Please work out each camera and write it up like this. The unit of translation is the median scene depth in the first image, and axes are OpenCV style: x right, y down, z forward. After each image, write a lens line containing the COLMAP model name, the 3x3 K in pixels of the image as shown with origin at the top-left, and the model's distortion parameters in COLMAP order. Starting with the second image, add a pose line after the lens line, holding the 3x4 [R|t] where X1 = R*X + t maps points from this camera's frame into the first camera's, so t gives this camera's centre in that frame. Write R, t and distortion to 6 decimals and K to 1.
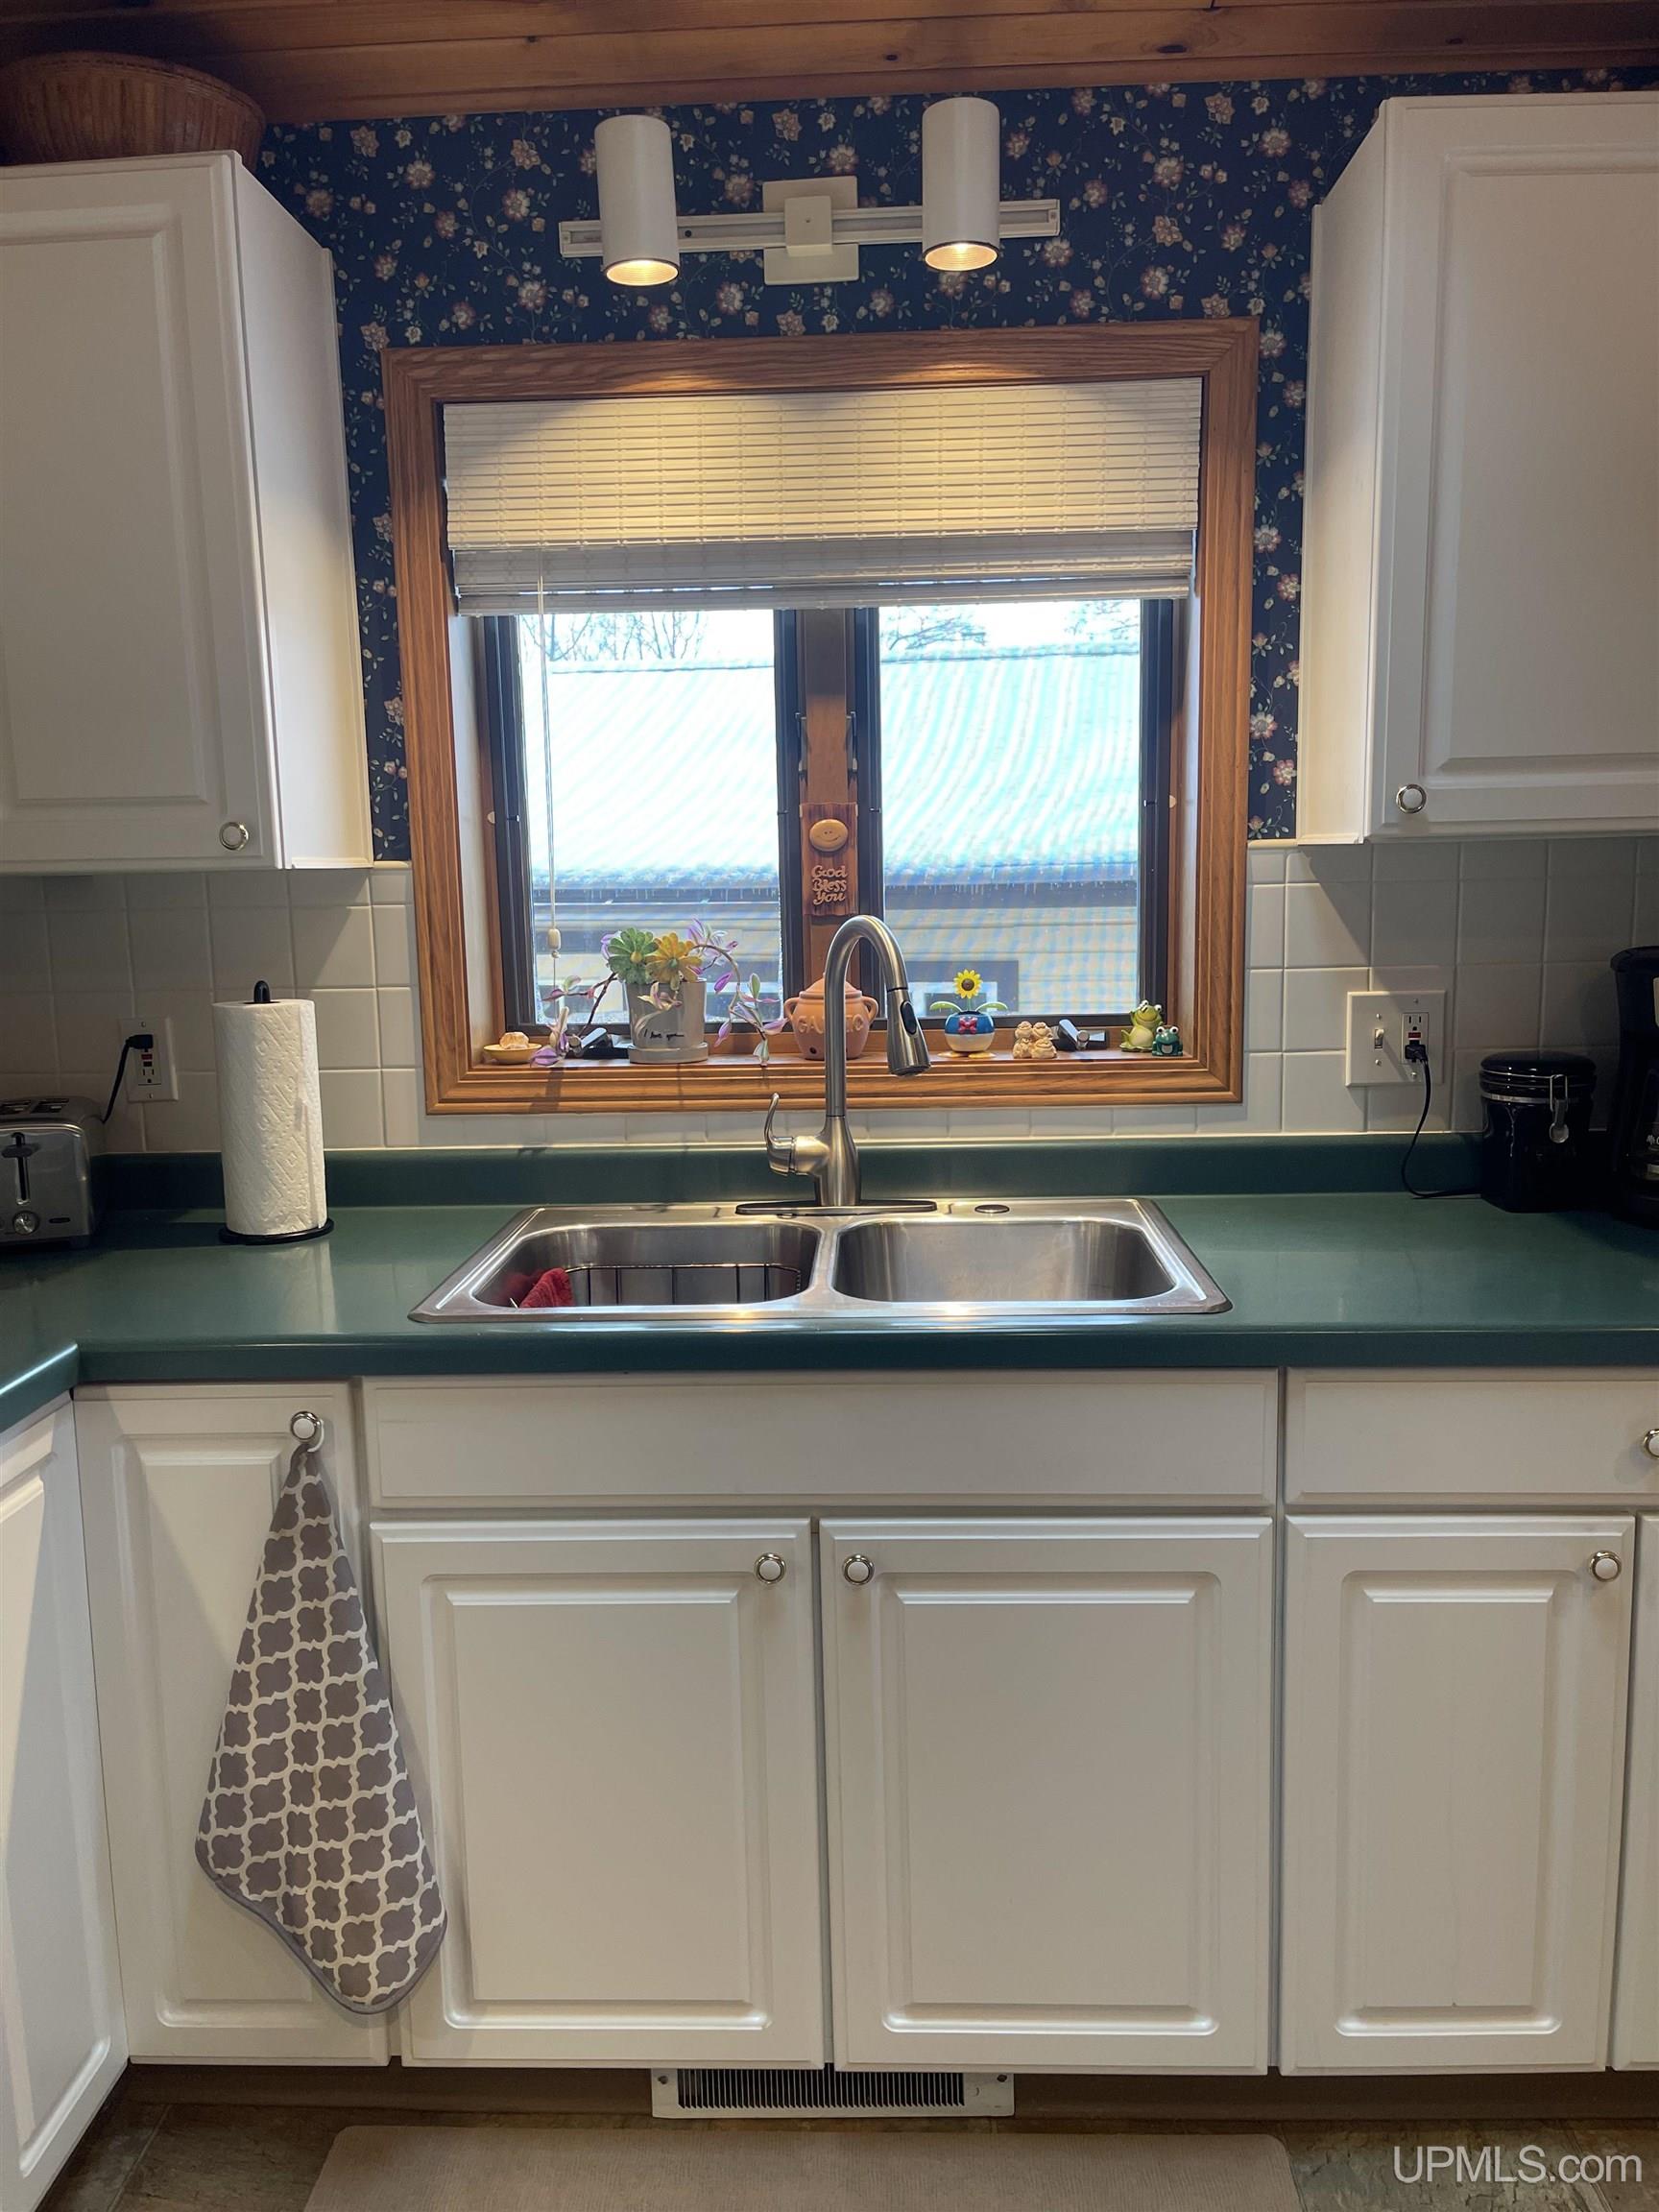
lens RADIAL K [[1688.9, 0, 829.5], [0, 1688.9, 1106.0], [0, 0, 1]] dist [0.075497, -0.095854]
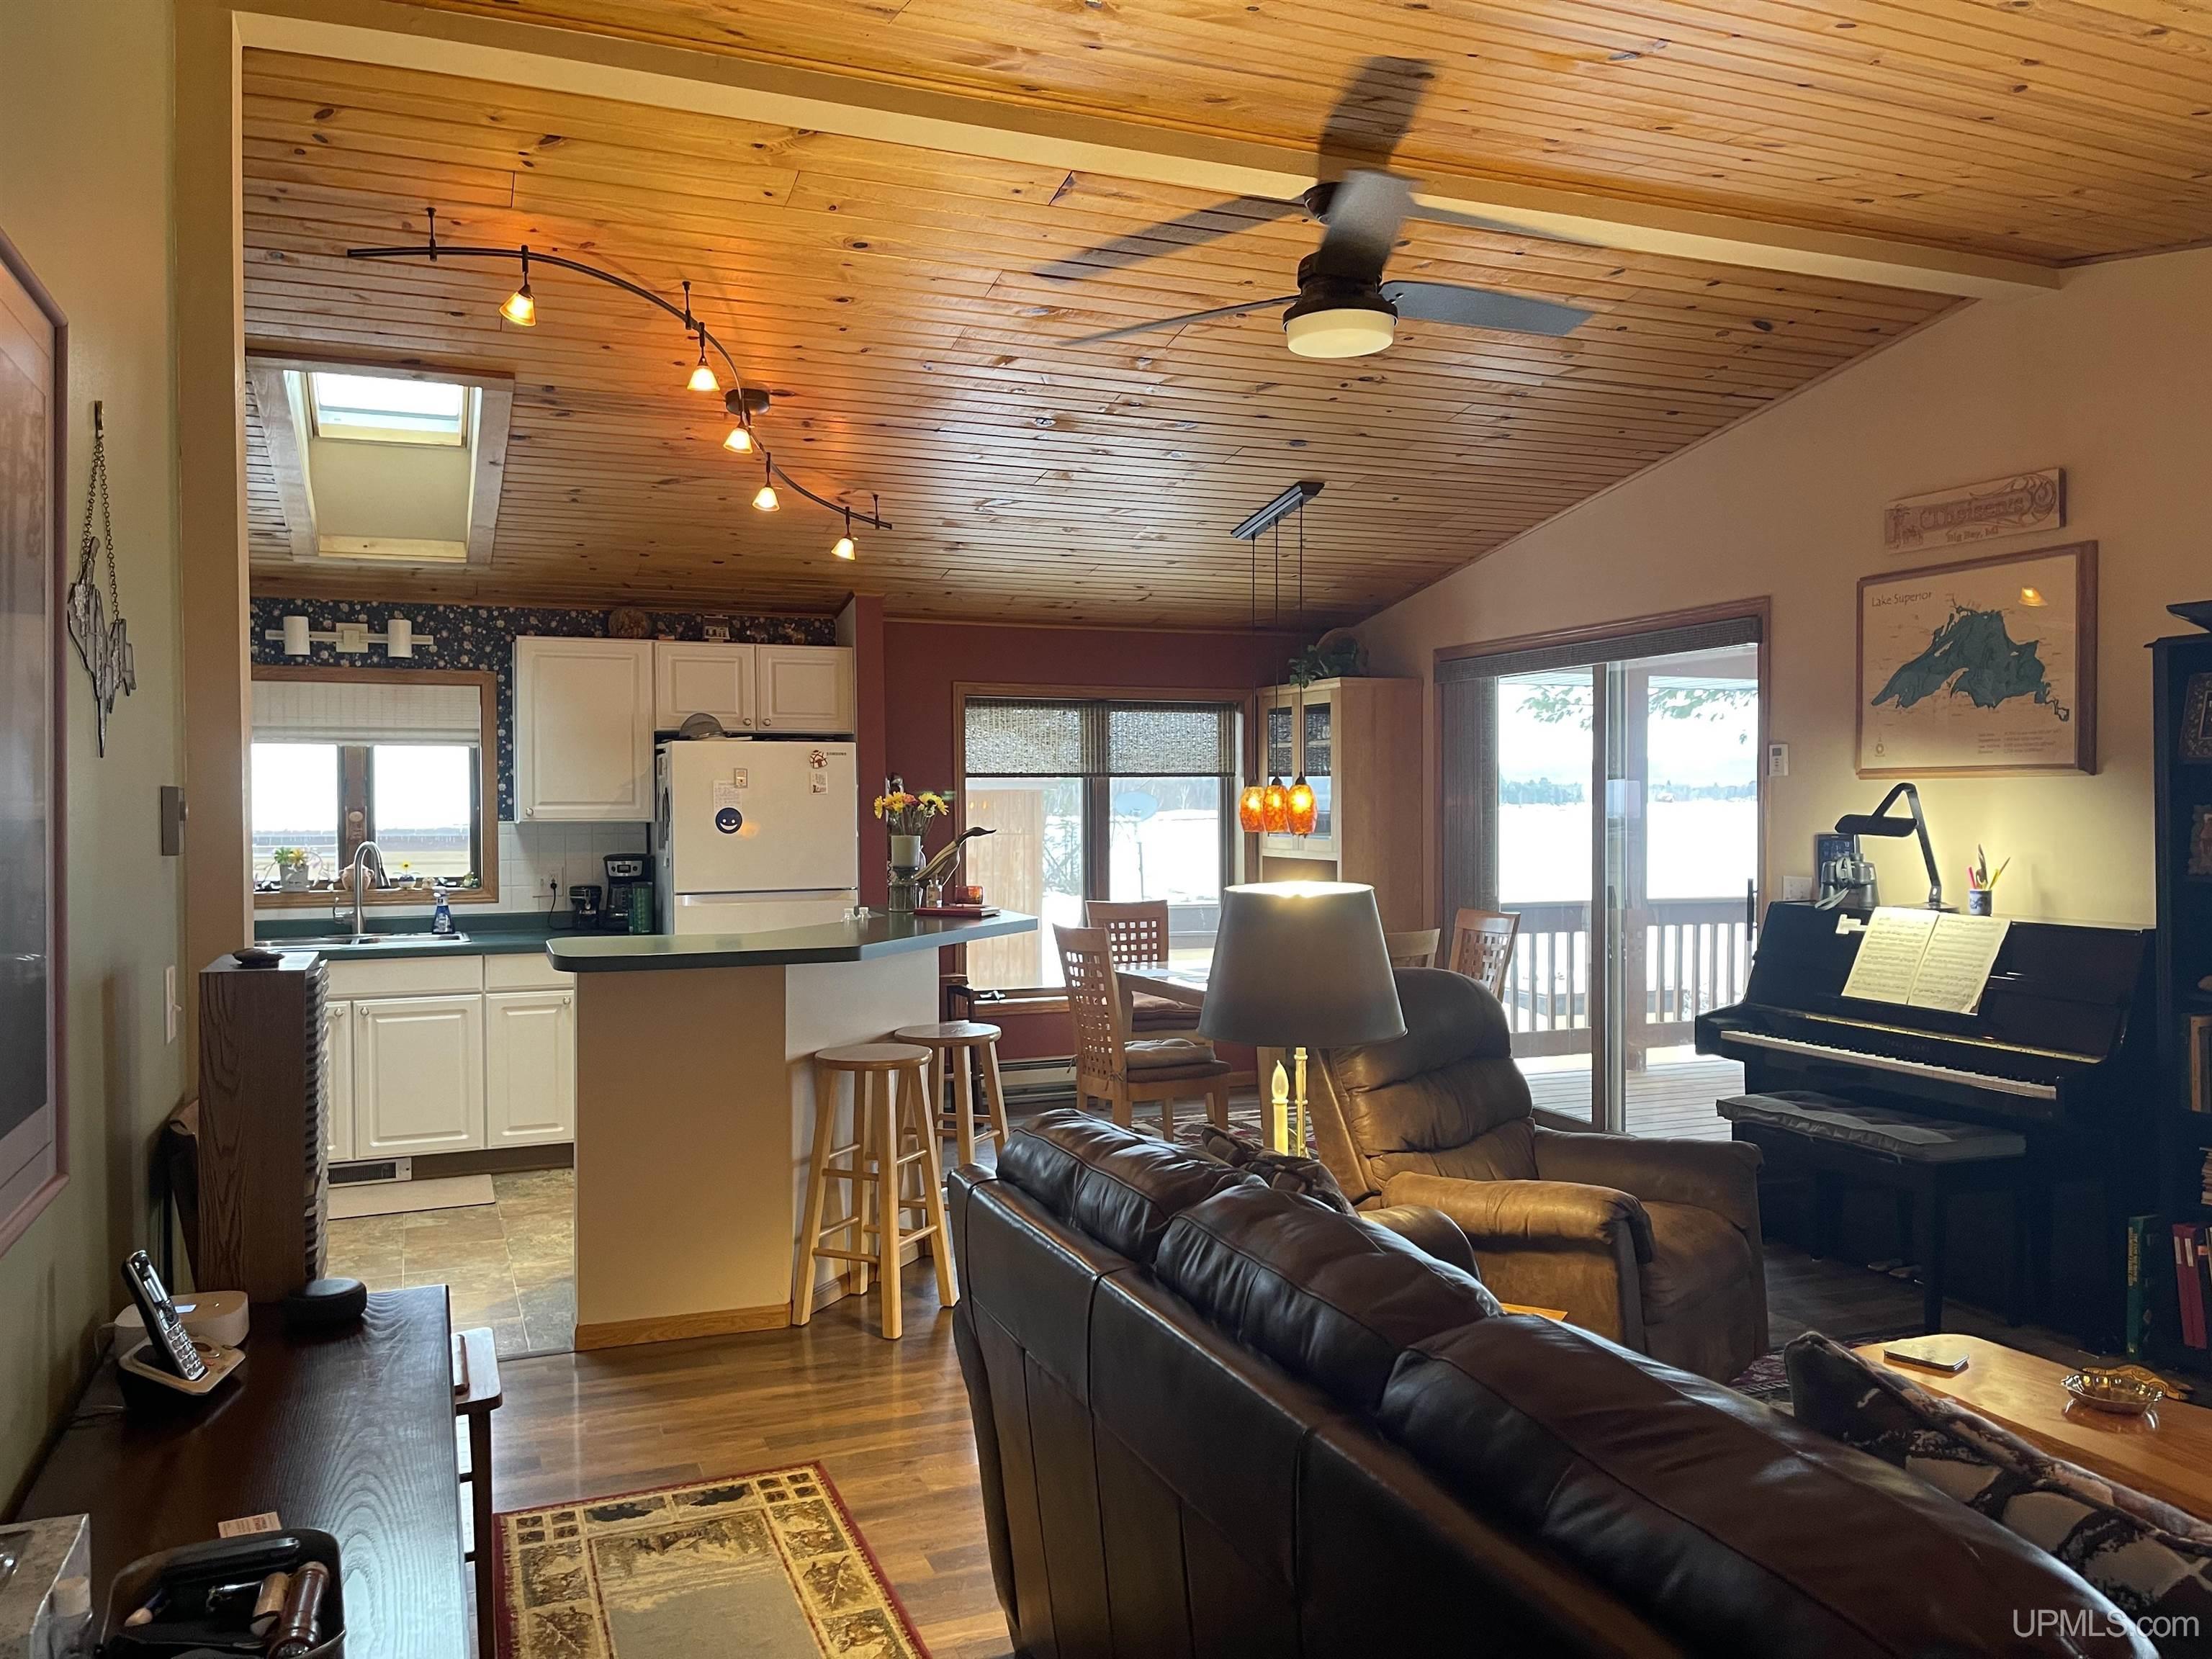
lens RADIAL K [[1688.9, 0, 1106.0], [0, 1688.9, 829.5], [0, 0, 1]] dist [0.075497, -0.095854]
pose [[0.913132, 0.008294, 0.407579, -0.022673], [0.048441, 0.990502, -0.128683, 0.345868], [-0.404775, 0.137248, 0.904057, -2.493753]]
